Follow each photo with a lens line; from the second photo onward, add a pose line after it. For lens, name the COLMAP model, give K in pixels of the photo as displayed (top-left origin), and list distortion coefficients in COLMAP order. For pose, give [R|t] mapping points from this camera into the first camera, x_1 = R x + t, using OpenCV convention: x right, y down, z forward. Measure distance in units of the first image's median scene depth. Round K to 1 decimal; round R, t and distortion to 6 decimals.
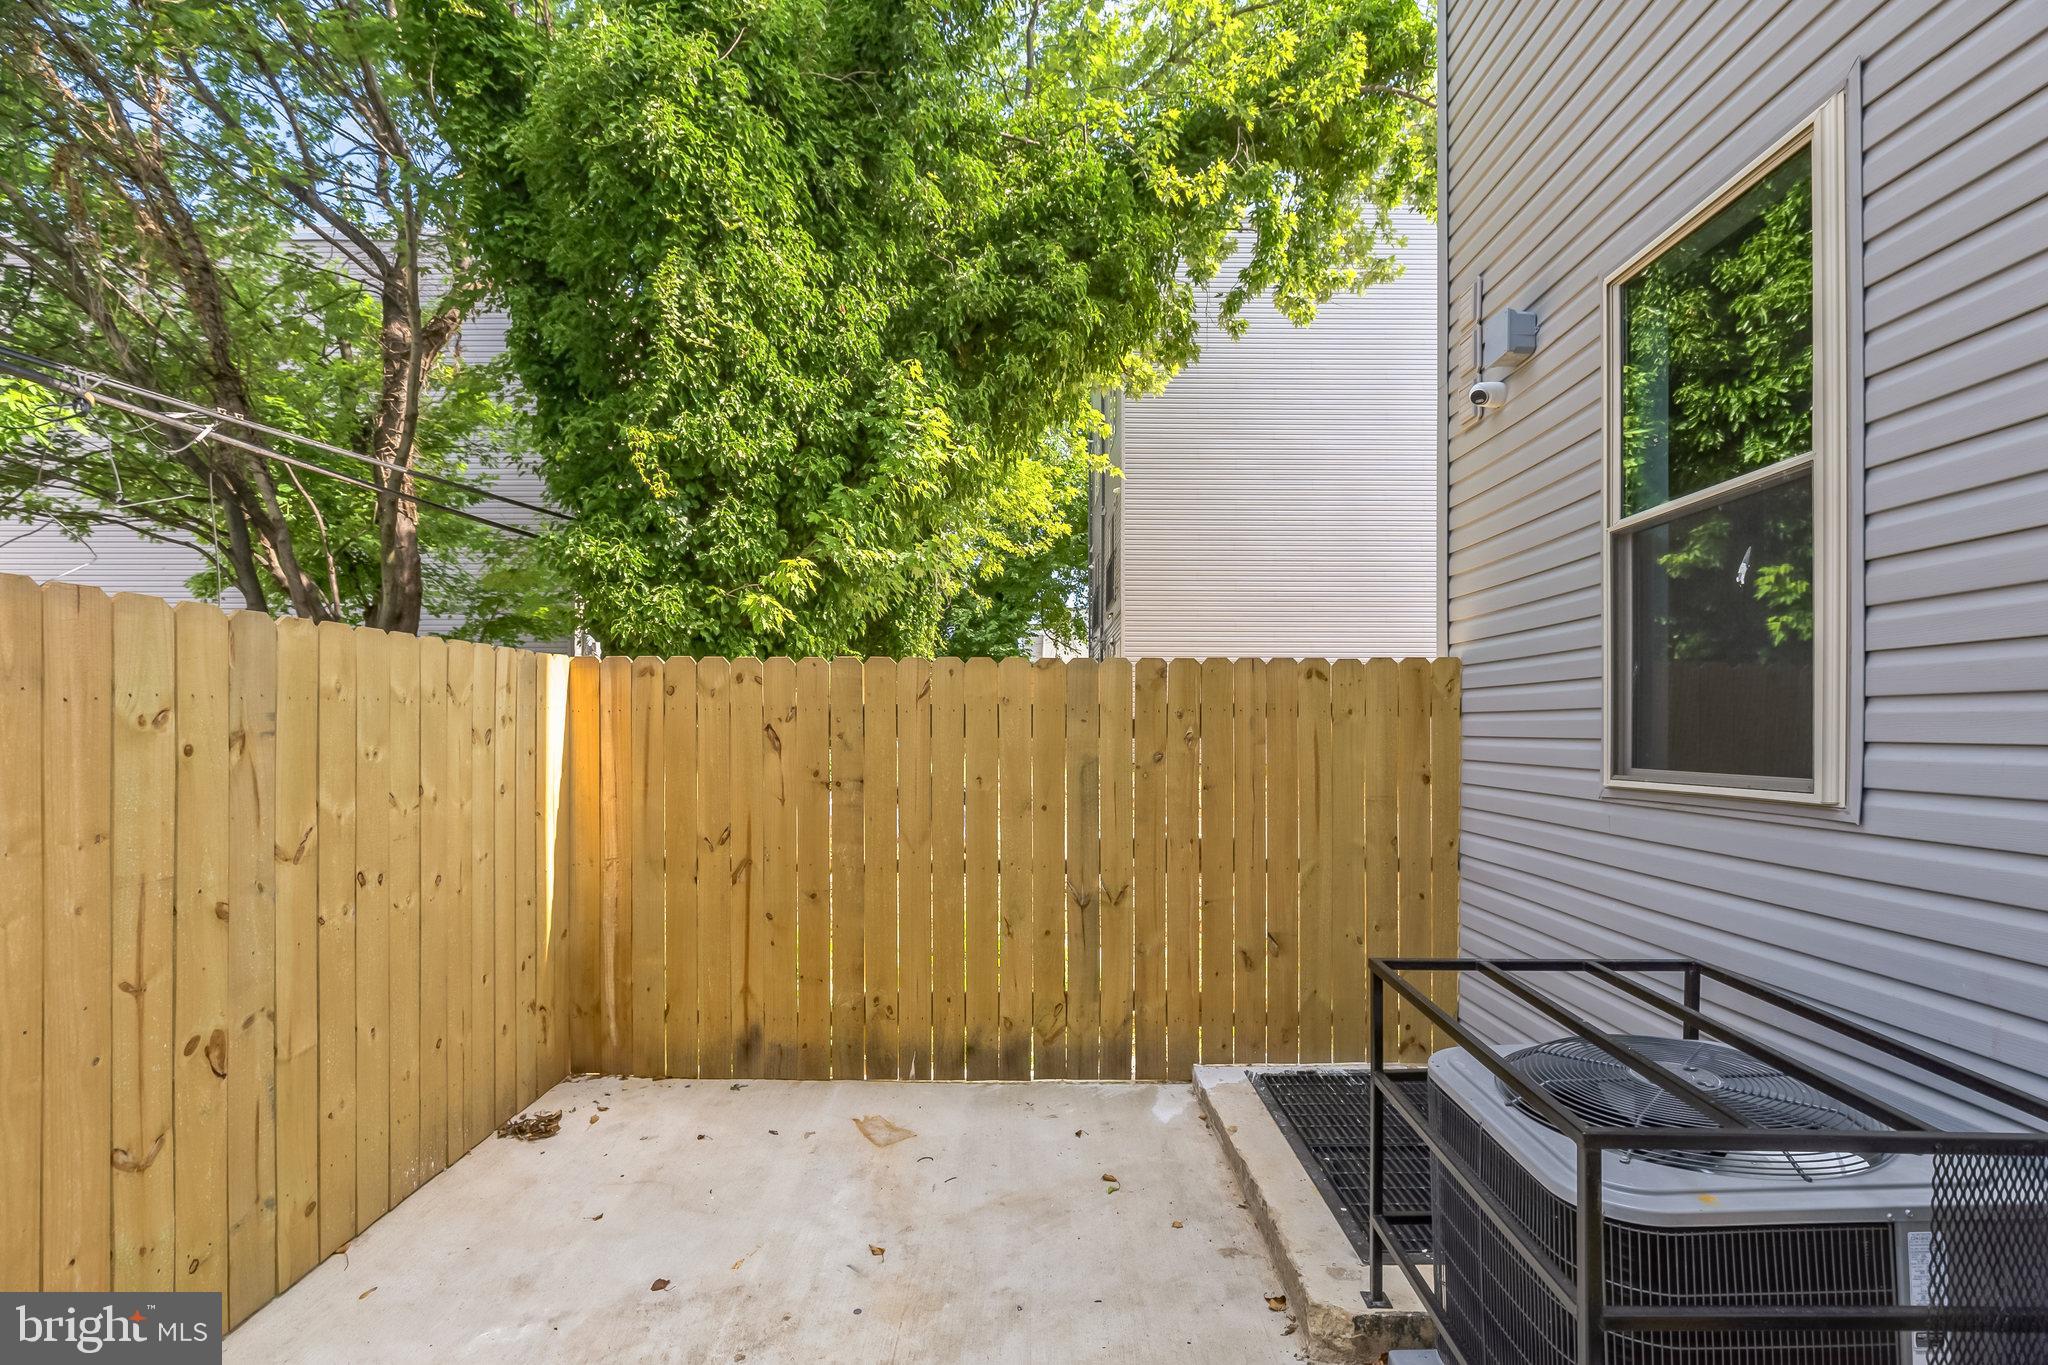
lens RADIAL K [[941.2, 0, 1027.4], [0, 941.2, 721.9], [0, 0, 1]] dist [-0.018121, 0.002659]
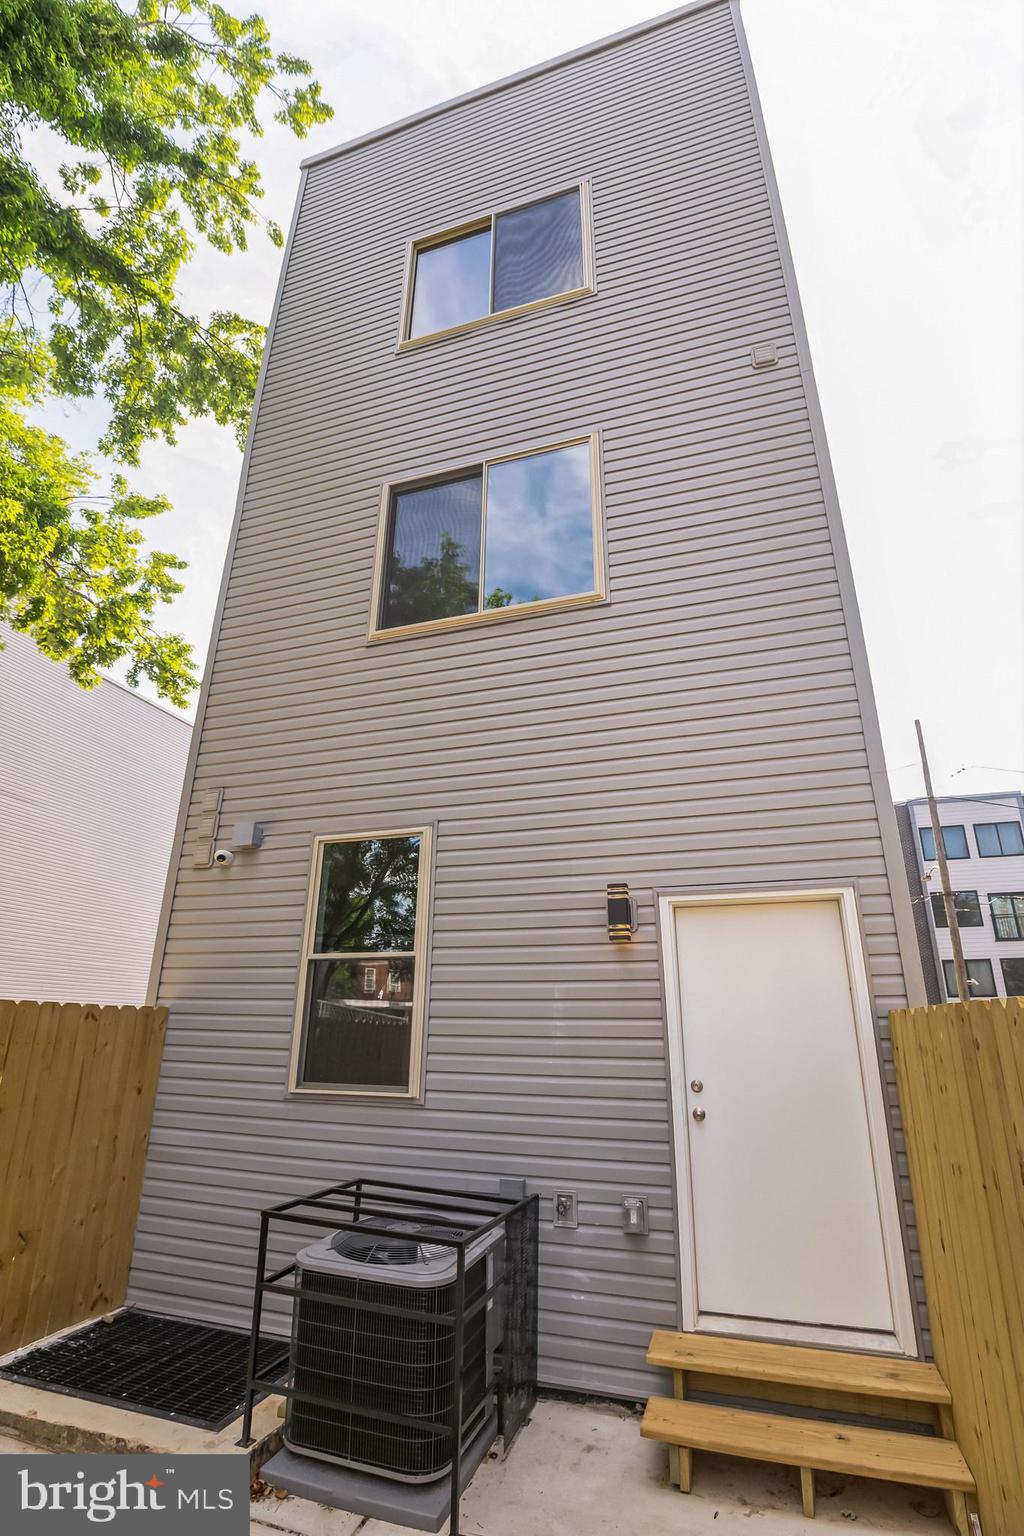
lens RADIAL K [[705.9, 0, 510.2], [0, 705.9, 774.9], [0, 0, 1]] dist [-0.018121, 0.002659]
pose [[0.311170, 0.328355, 0.891827, -0.764754], [-0.024479, 0.940874, -0.337872, -0.070478], [-0.950039, 0.083305, 0.300810, 0.068324]]
